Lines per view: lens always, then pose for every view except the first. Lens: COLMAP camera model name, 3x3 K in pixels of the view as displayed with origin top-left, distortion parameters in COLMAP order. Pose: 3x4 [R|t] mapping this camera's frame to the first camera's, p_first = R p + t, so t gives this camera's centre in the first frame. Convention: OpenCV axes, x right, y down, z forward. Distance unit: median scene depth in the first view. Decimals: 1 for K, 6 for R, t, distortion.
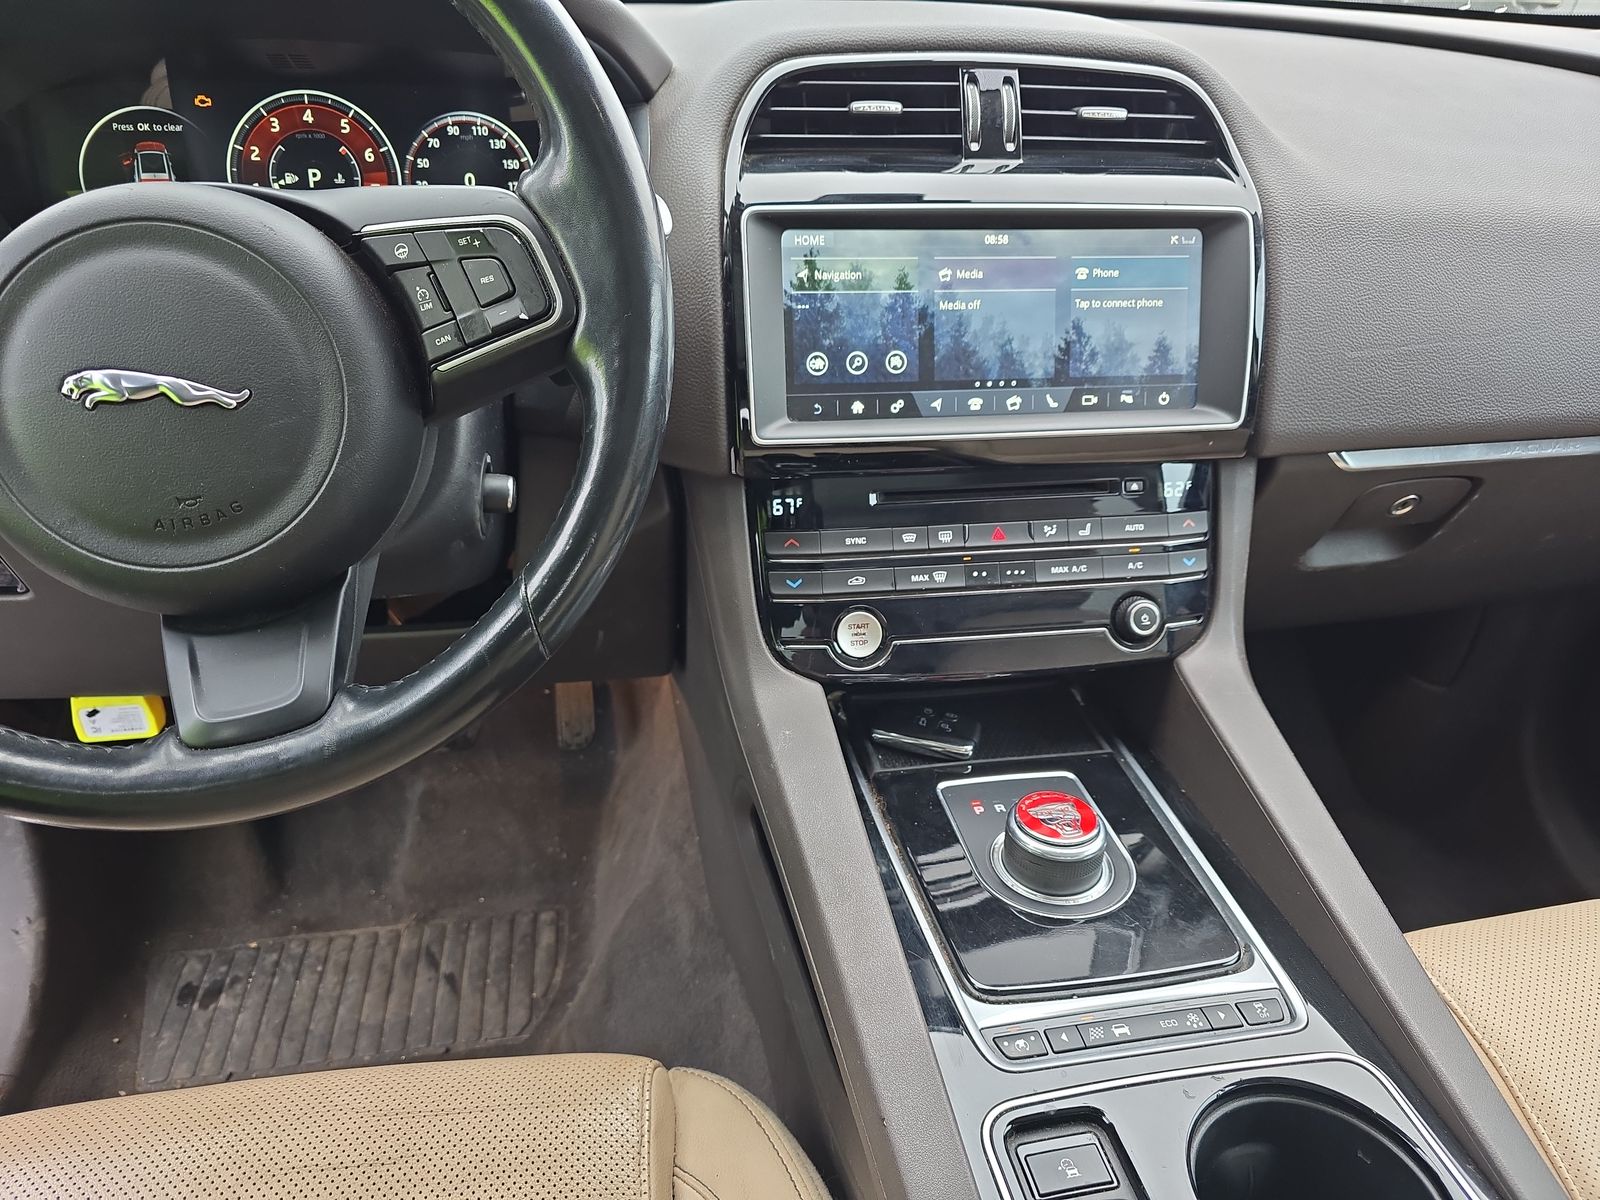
lens RADIAL K [[1071.8, 0, 802.8], [0, 1071.8, 615.9], [0, 0, 1]] dist [0.041301, -0.044108]
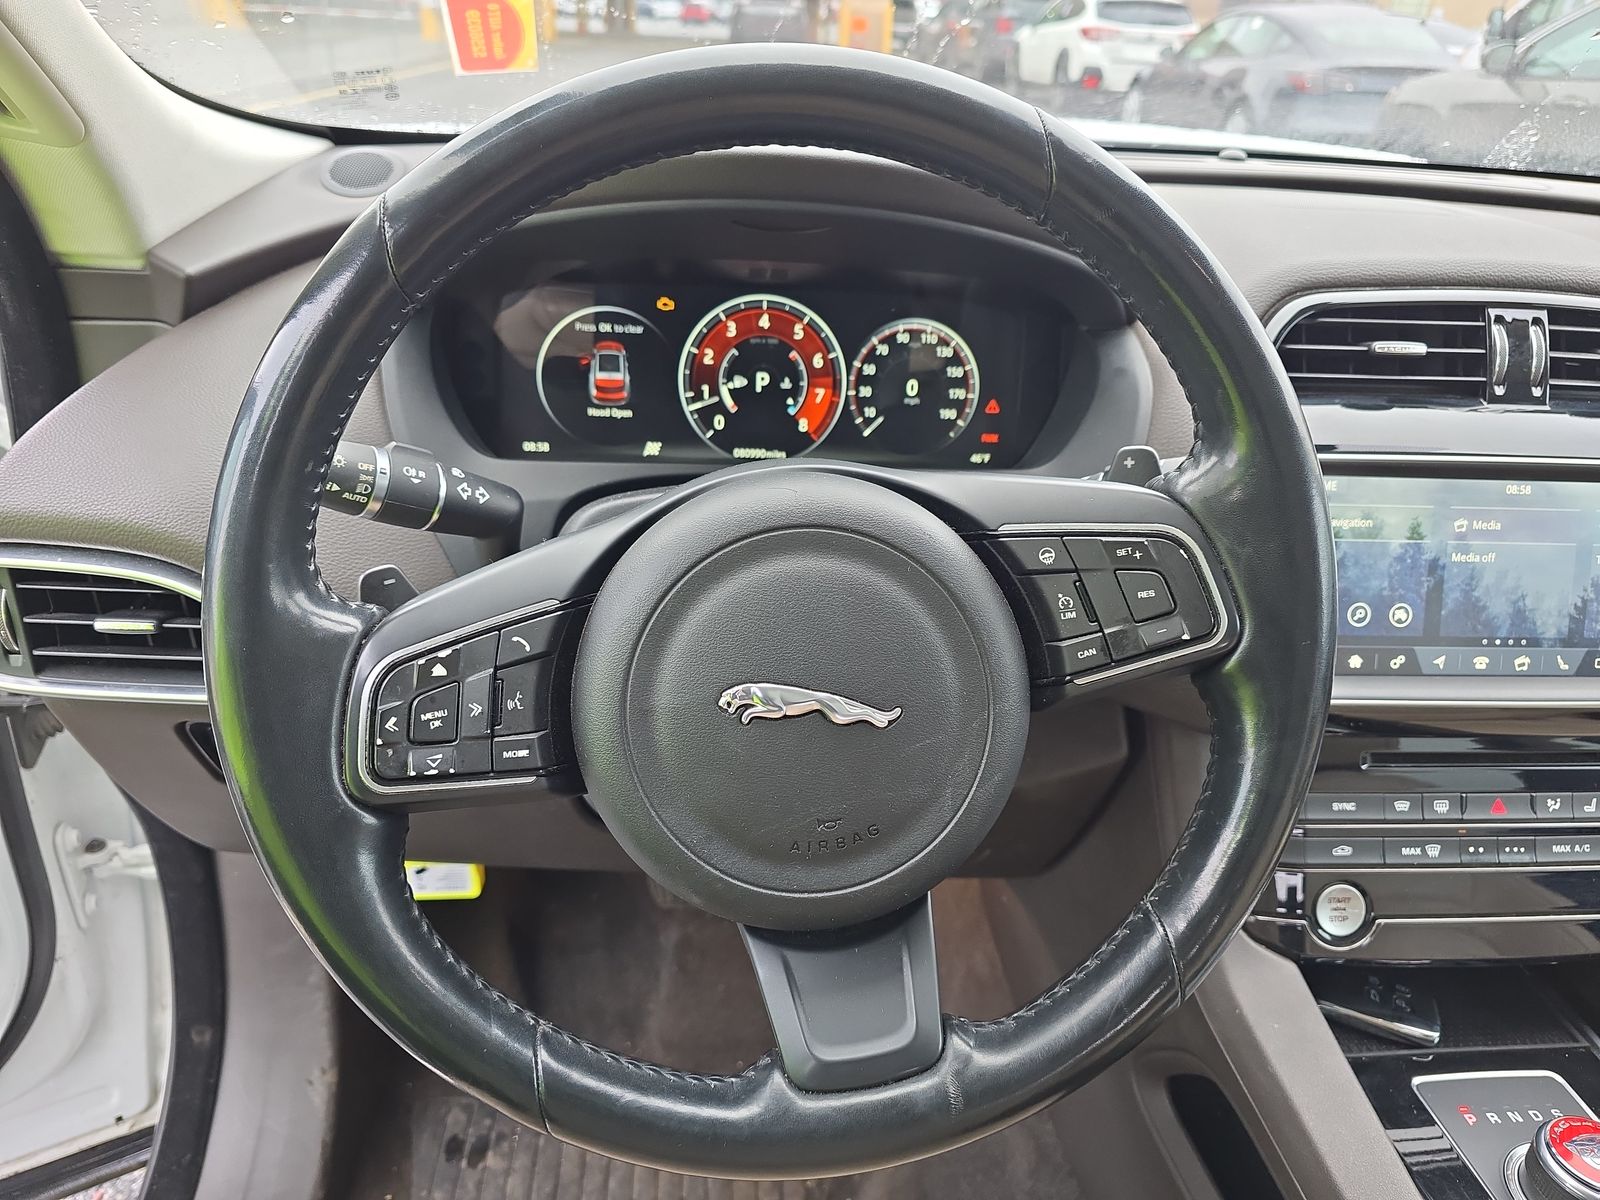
lens RADIAL K [[1071.8, 0, 768.7], [0, 1071.8, 600.7], [0, 0, 1]] dist [0.041301, -0.044108]
pose [[0.995589, 0.061158, -0.071144, -0.379130], [-0.064717, 0.996708, -0.048837, -0.166797], [0.067923, 0.053226, 0.996270, 0.044456]]
